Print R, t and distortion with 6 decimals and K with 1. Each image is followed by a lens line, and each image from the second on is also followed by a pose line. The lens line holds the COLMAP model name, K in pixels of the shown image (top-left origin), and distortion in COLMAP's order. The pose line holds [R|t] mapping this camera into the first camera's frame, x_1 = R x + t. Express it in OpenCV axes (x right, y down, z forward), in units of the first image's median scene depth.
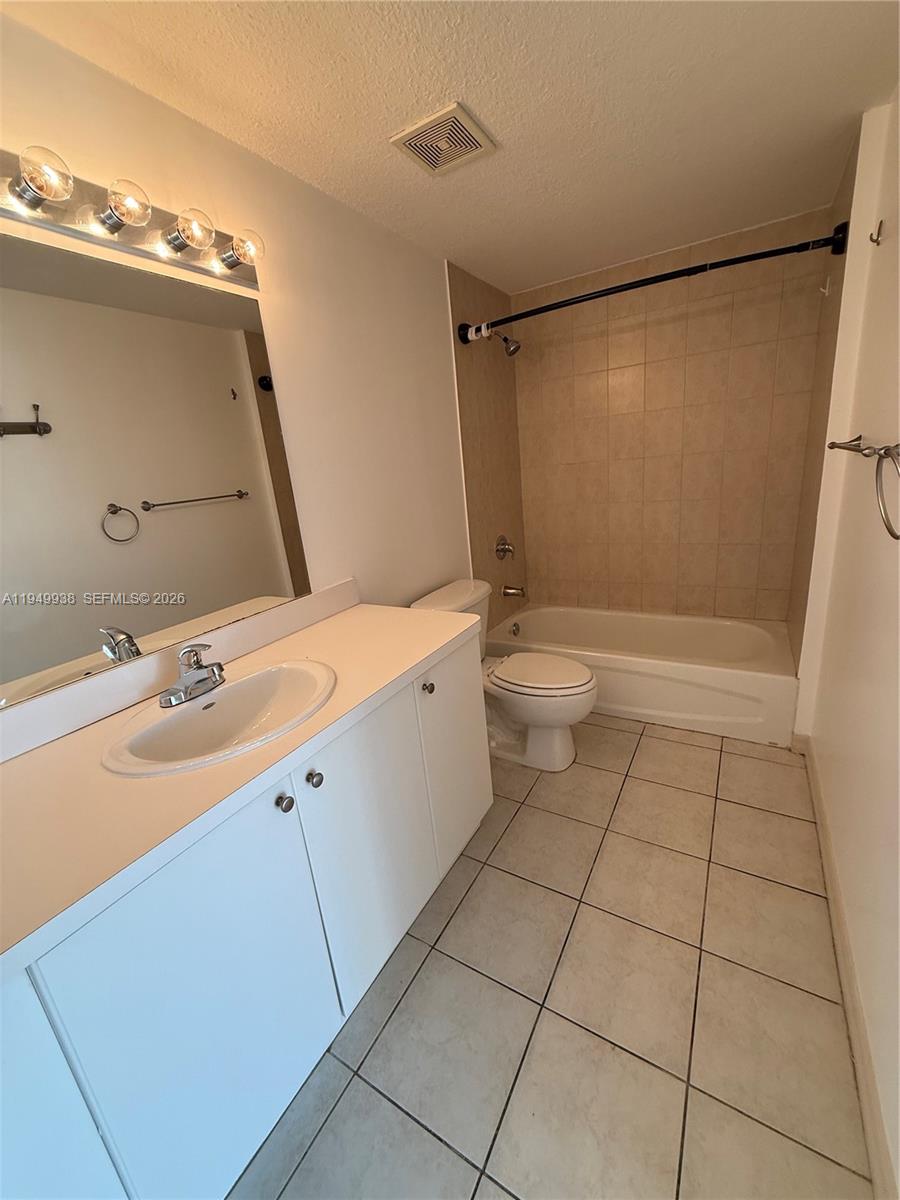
lens RADIAL K [[477.7, 0, 438.3], [0, 477.7, 582.6], [0, 0, 1]] dist [0.000209, -0.000015]
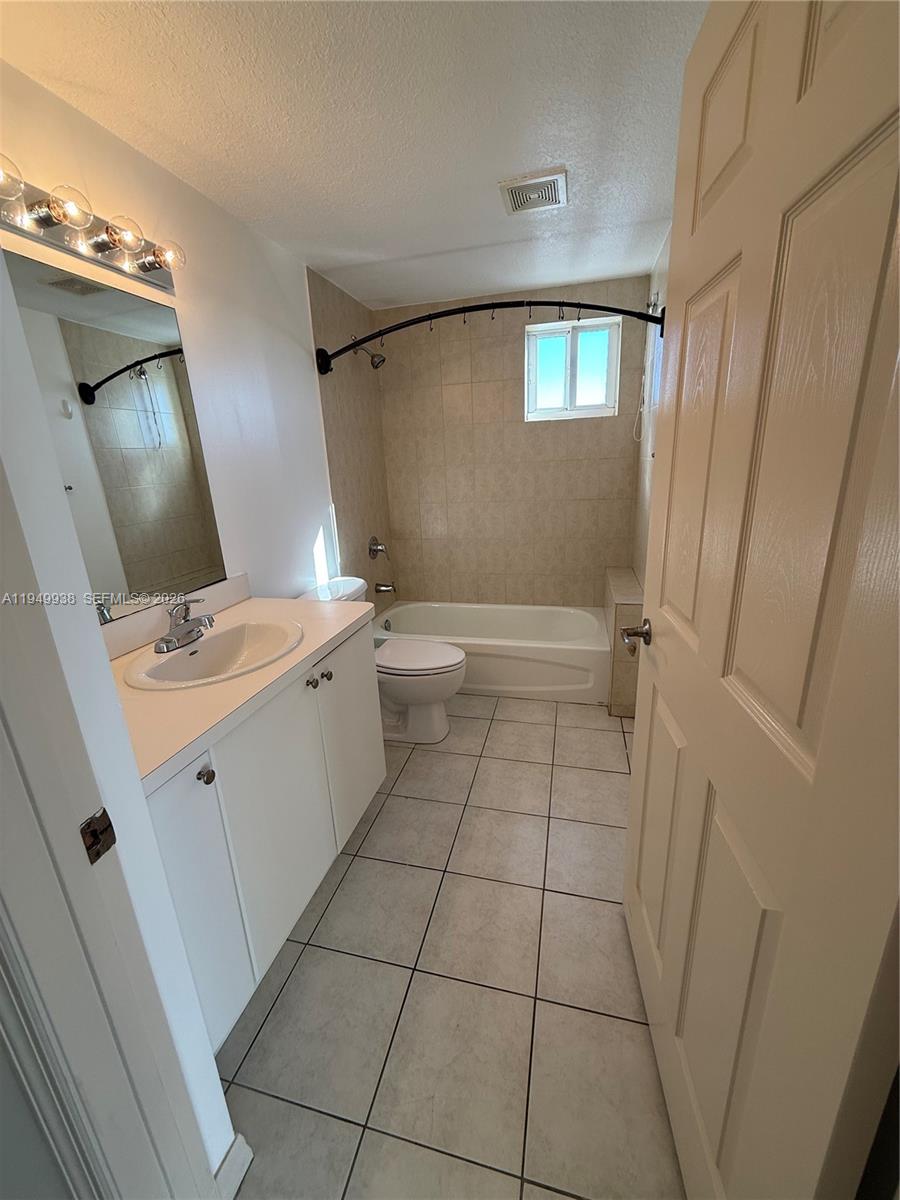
lens RADIAL K [[477.7, 0, 449.8], [0, 477.7, 595.3], [0, 0, 1]] dist [0.000209, -0.000015]
pose [[0.947907, -0.036616, 0.316437, -0.087400], [0.033558, 0.999323, 0.015111, 0.041792], [-0.316776, -0.003705, 0.948493, -0.131088]]
